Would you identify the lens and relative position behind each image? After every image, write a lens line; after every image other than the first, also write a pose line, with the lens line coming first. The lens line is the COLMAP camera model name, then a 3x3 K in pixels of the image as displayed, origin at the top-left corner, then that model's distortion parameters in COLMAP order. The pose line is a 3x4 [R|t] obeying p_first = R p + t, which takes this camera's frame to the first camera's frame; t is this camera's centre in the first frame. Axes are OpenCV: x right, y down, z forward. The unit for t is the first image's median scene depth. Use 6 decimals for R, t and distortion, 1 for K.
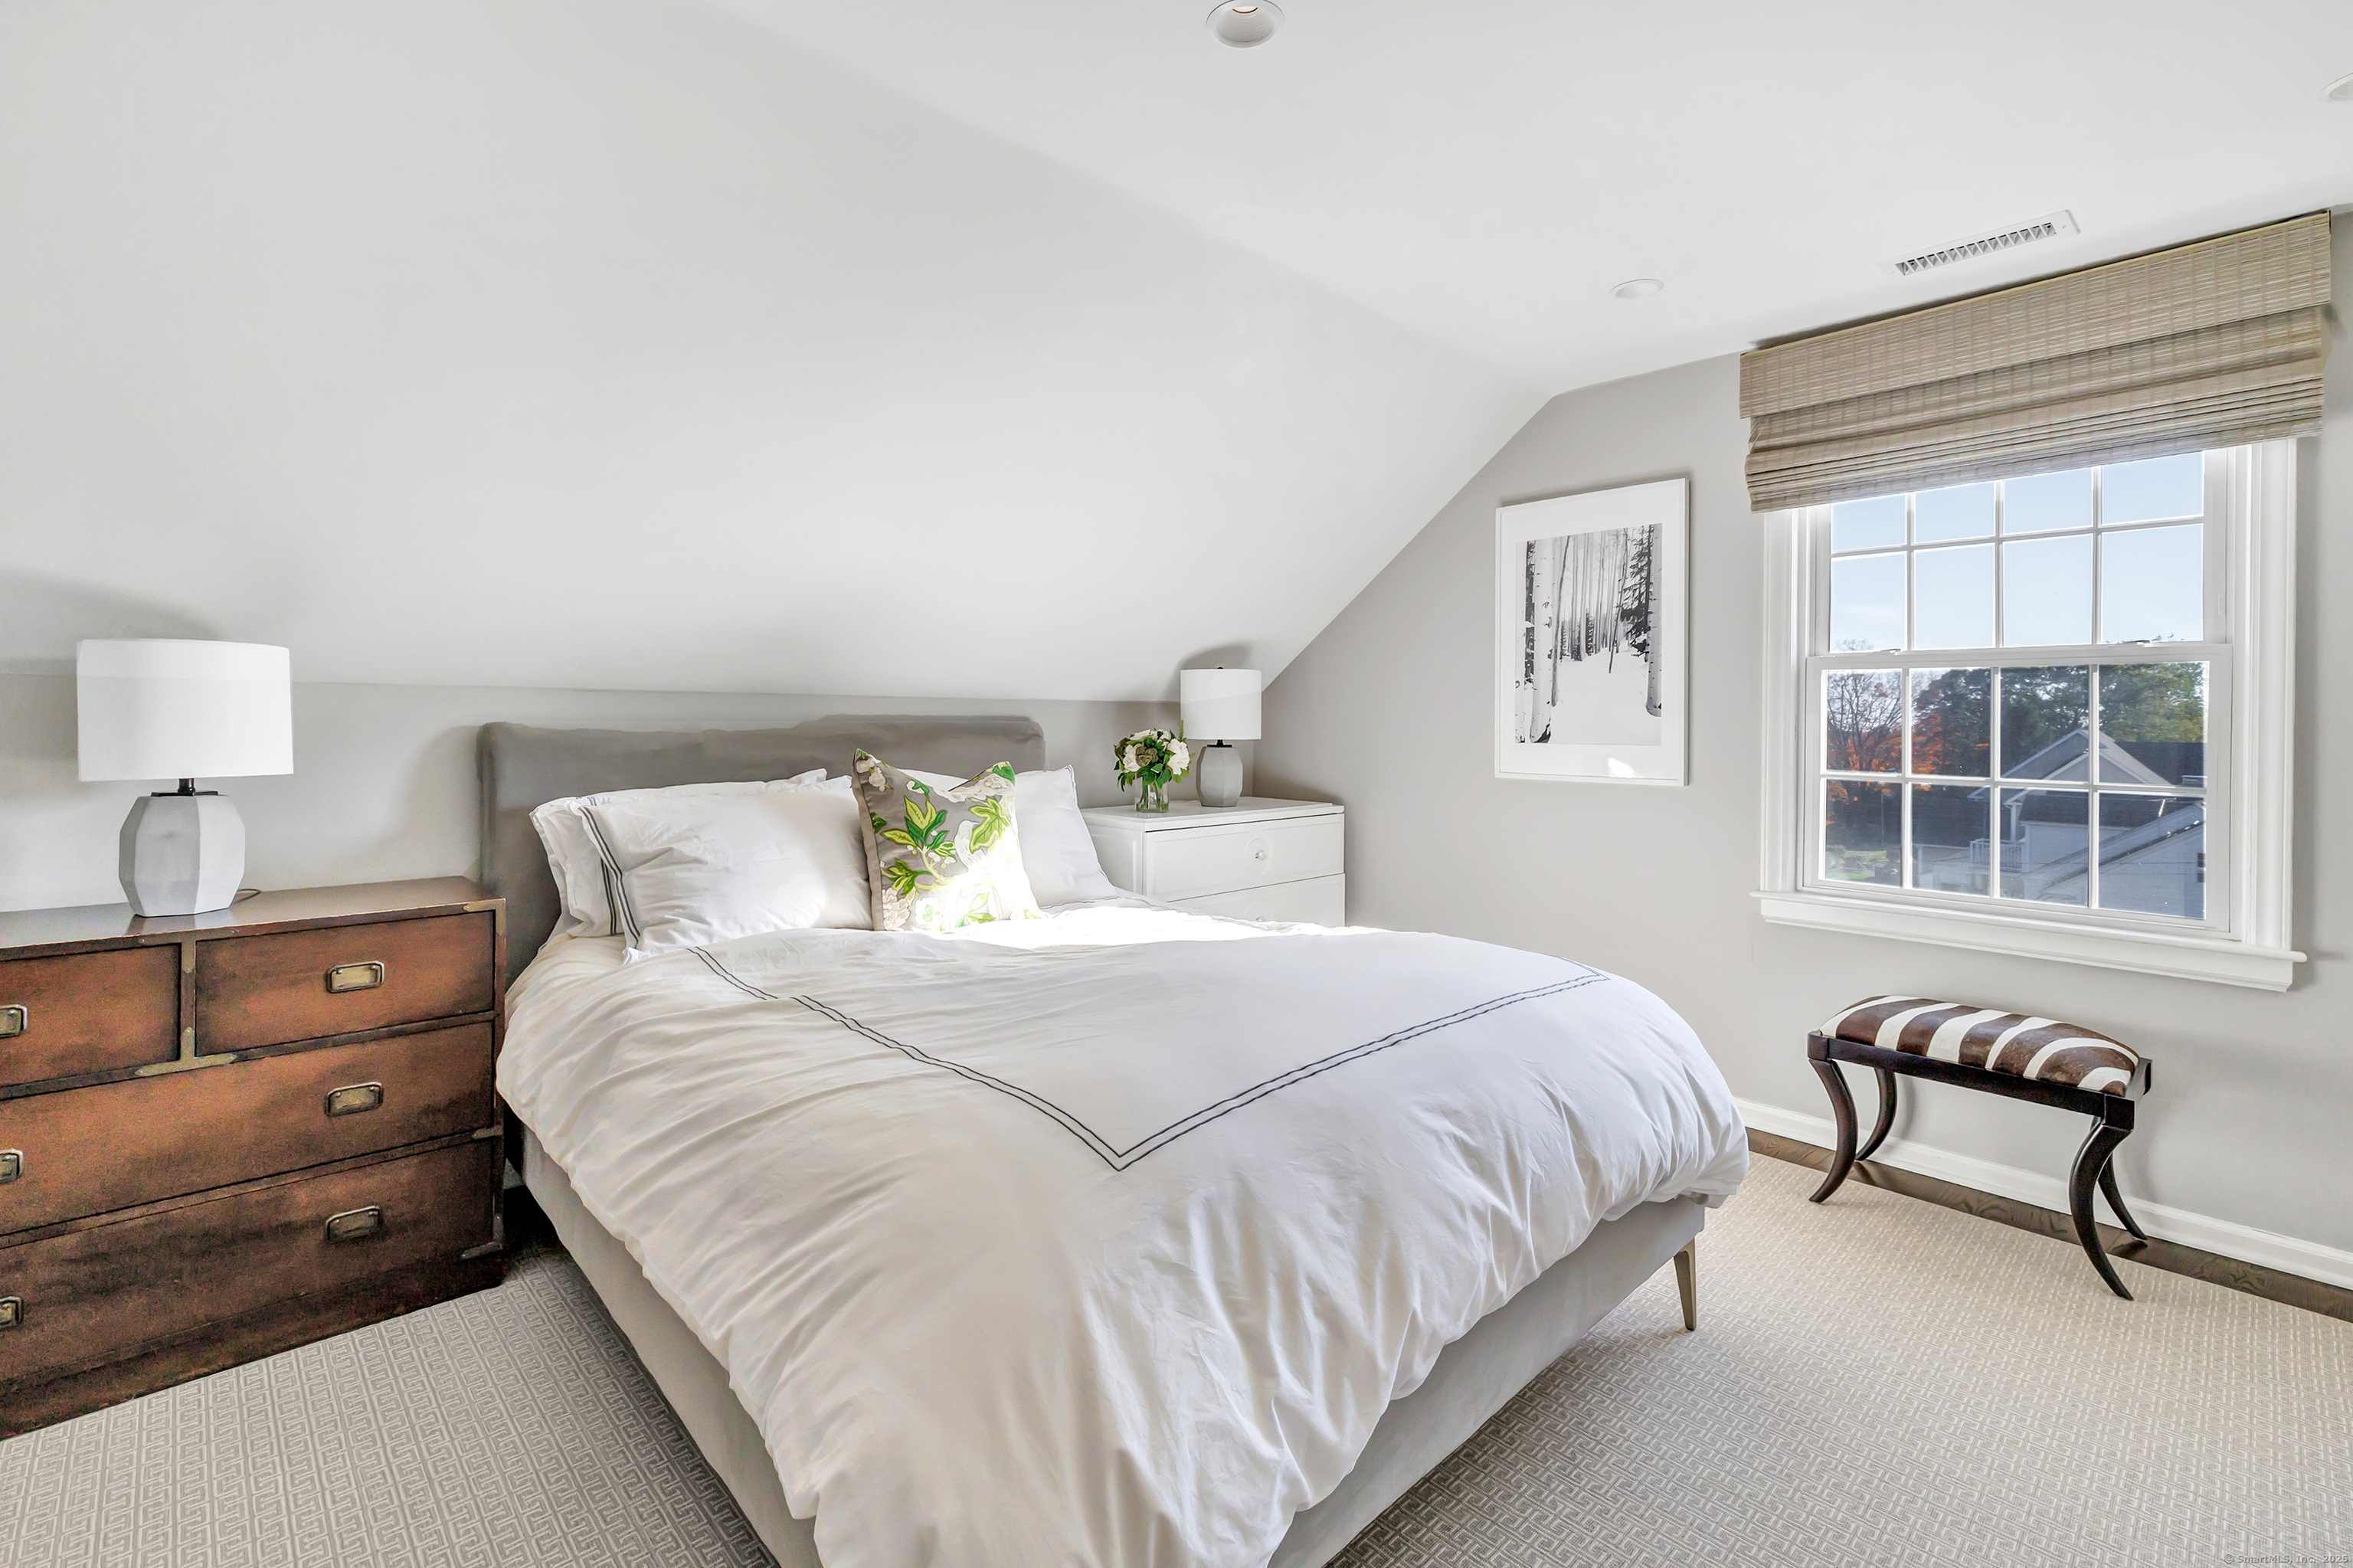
lens RADIAL K [[1018.0, 0, 1113.0], [0, 1018.0, 729.8], [0, 0, 1]] dist [0.001175, -0.000016]
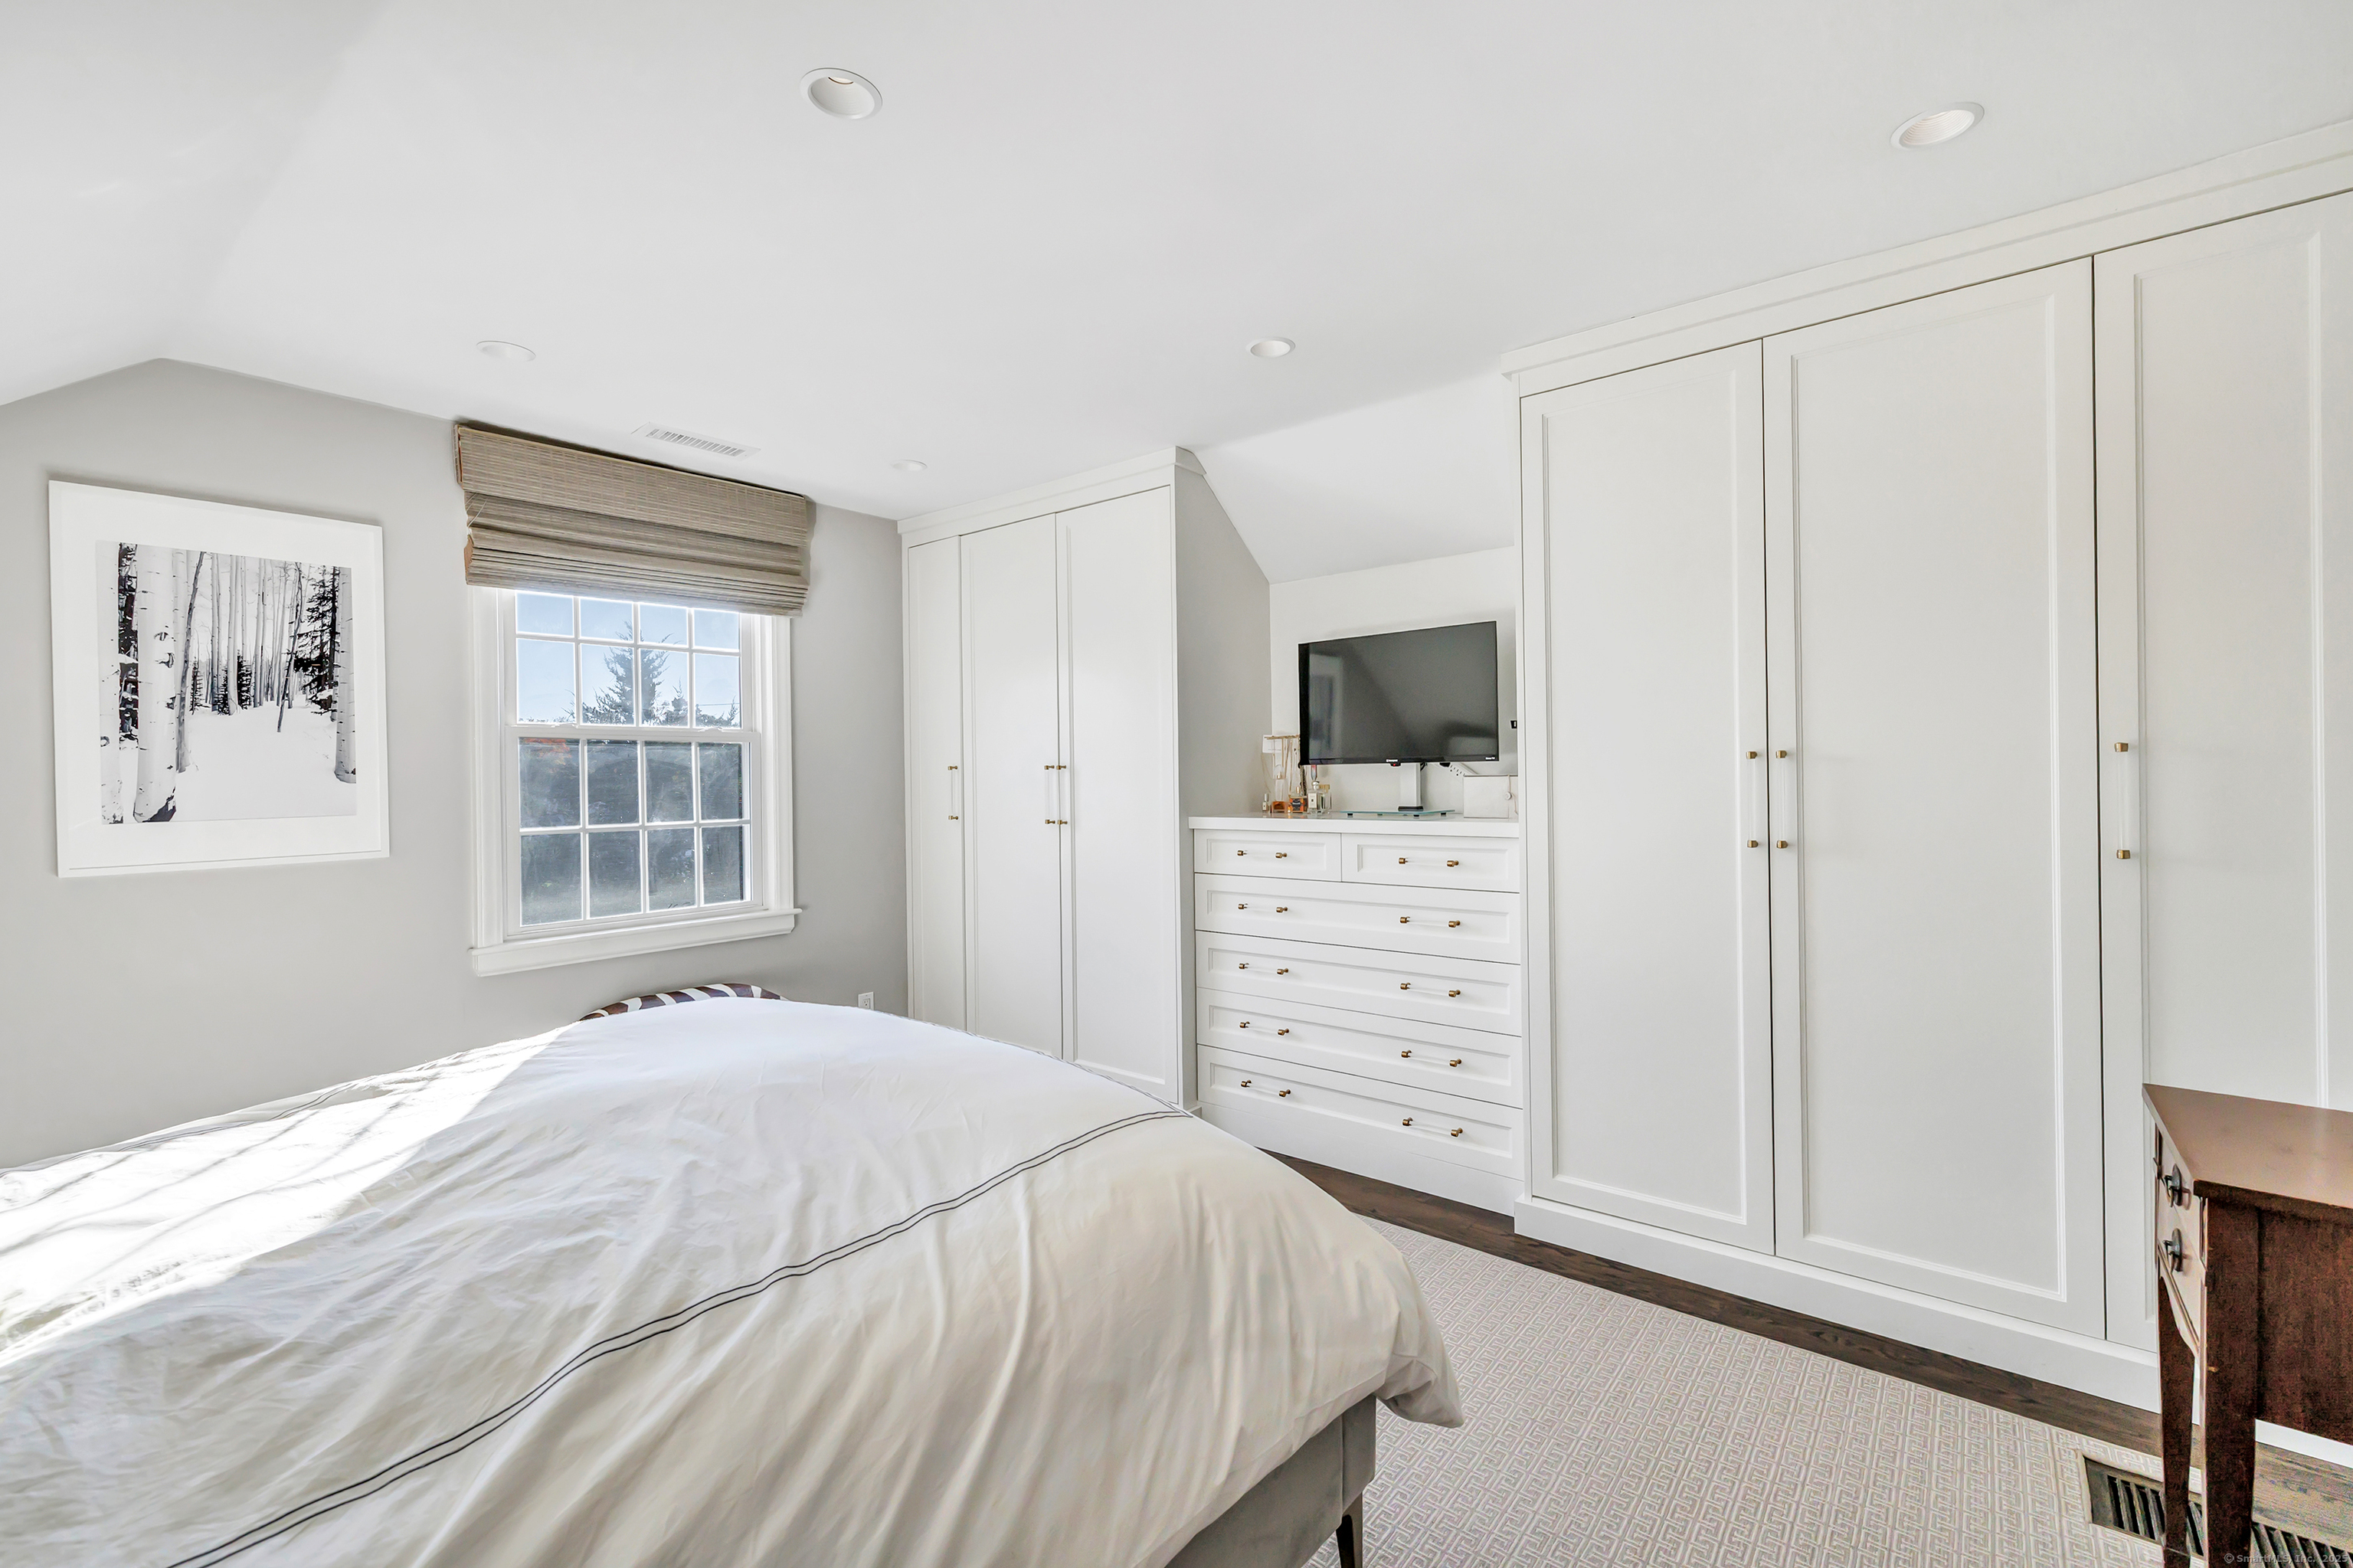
lens RADIAL K [[1018.0, 0, 1170.7], [0, 1018.0, 766.9], [0, 0, 1]] dist [0.001175, -0.000016]
pose [[-0.155020, -0.002495, 0.987908, -0.455705], [0.023937, 0.999694, 0.006281, -0.015129], [-0.987621, 0.024621, -0.154913, 0.417228]]
